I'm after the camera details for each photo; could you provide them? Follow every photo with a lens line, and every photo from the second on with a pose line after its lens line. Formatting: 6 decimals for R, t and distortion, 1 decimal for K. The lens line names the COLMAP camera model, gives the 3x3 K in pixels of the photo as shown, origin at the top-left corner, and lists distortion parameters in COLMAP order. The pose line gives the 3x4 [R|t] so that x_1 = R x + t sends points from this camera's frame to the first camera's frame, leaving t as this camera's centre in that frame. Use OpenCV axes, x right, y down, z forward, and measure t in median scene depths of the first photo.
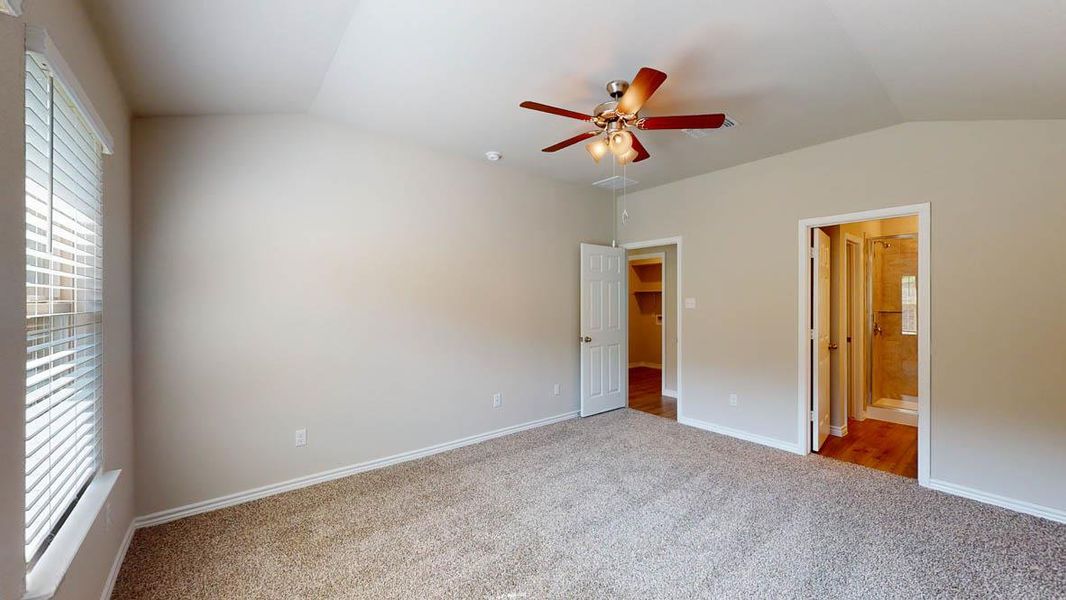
lens RADIAL K [[404.8, 0, 529.1], [0, 404.8, 300.6], [0, 0, 1]] dist [0.001519, 0.000116]
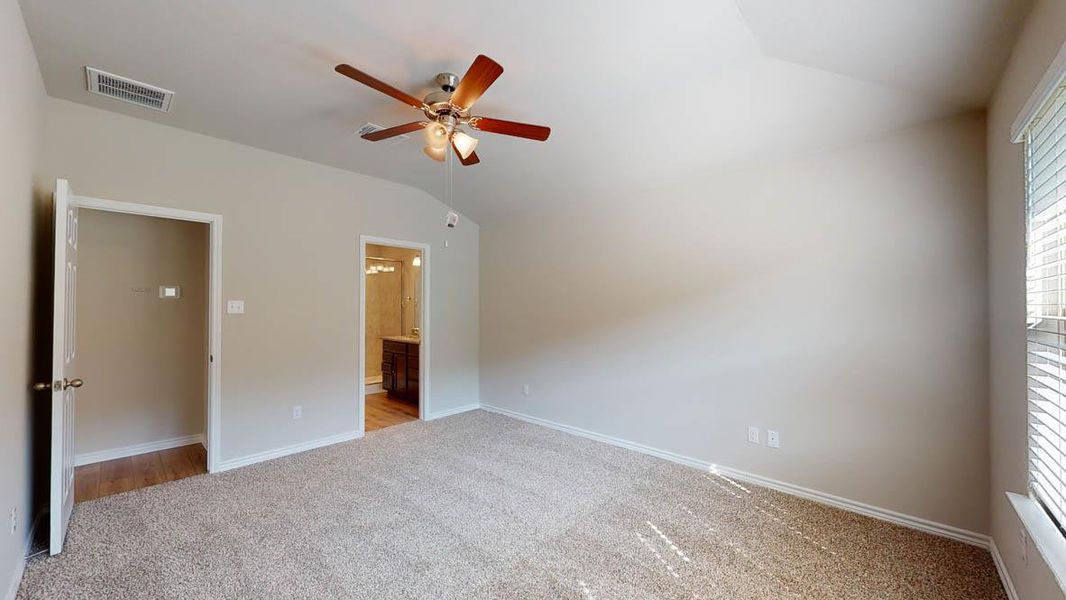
lens RADIAL K [[404.8, 0, 528.8], [0, 404.8, 303.4], [0, 0, 1]] dist [0.001519, 0.000116]
pose [[-0.170114, 0.008673, 0.985386, -0.496512], [0.000275, 0.999962, -0.008753, 0.007812], [-0.985424, -0.001218, -0.170110, 0.651504]]
